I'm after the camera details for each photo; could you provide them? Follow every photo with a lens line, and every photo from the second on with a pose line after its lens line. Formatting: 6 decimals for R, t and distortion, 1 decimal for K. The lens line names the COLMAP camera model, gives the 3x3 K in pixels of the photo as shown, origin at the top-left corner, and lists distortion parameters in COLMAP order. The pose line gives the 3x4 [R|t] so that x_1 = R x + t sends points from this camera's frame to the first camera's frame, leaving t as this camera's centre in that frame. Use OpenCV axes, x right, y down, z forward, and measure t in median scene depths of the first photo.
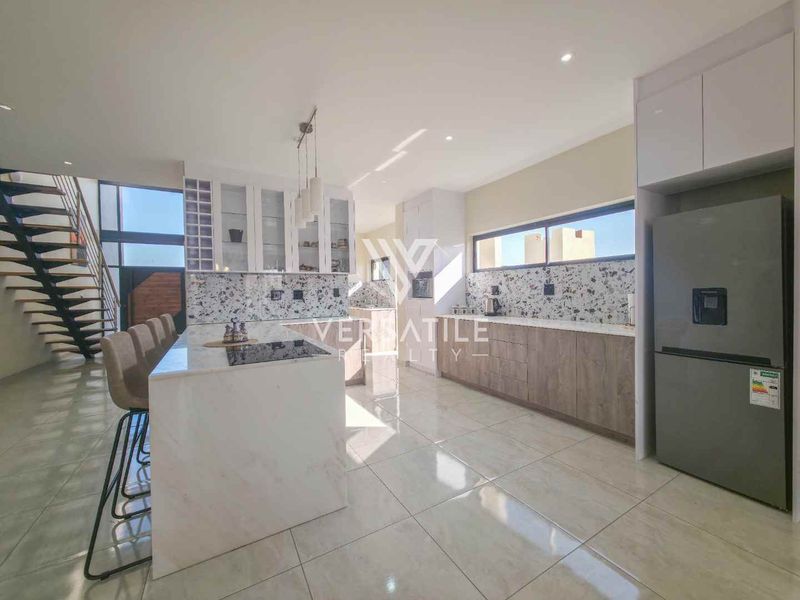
lens RADIAL K [[317.4, 0, 398.6], [0, 317.4, 294.2], [0, 0, 1]] dist [0.000399, -0.000007]
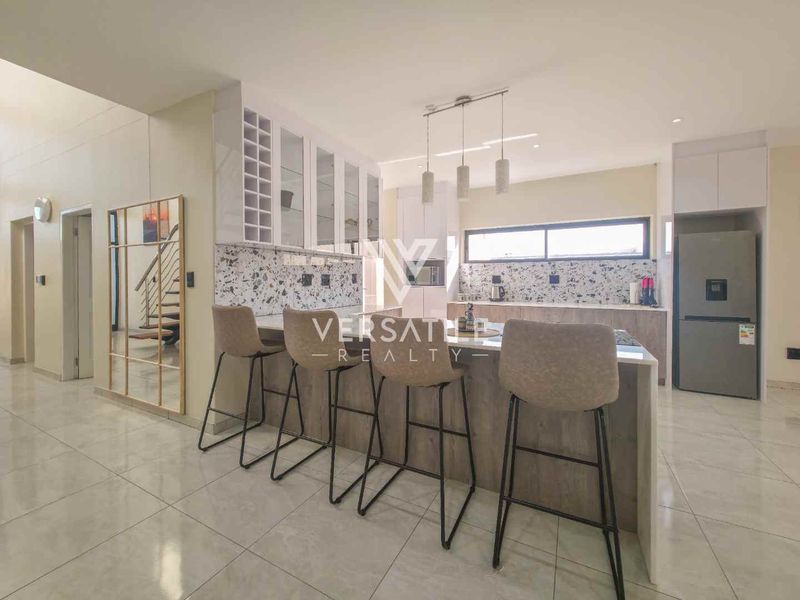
lens RADIAL K [[320.7, 0, 402.2], [0, 320.7, 283.5], [0, 0, 1]] dist [0.001006, 0.000019]
pose [[0.852564, 0.013998, 0.522436, -0.679708], [-0.011026, 0.999901, -0.008796, 0.018644], [-0.522507, 0.001739, 0.852633, 0.208001]]
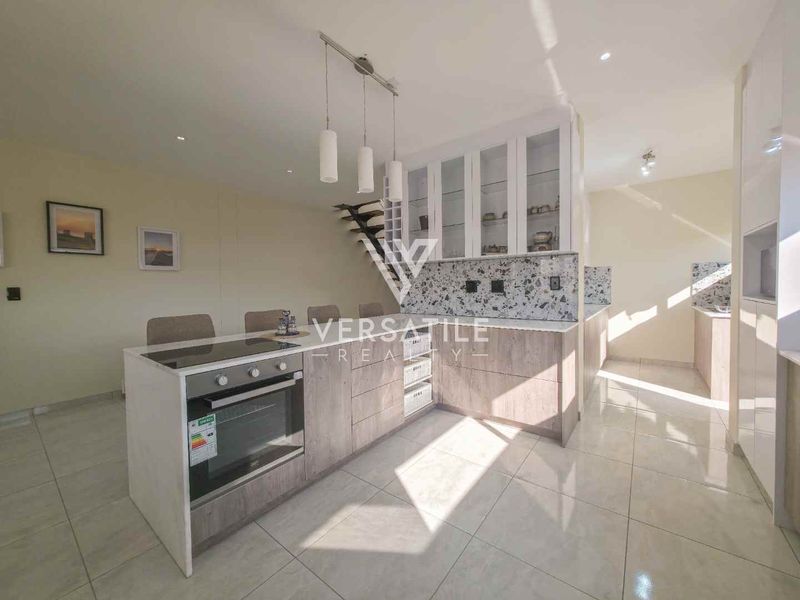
lens RADIAL K [[317.4, 0, 398.6], [0, 317.4, 294.2], [0, 0, 1]] dist [0.000399, -0.000007]
pose [[0.369703, 0.040854, -0.928251, 0.342371], [0.004767, 0.998936, 0.045863, -0.017212], [0.929138, -0.021381, 0.369115, 0.588699]]
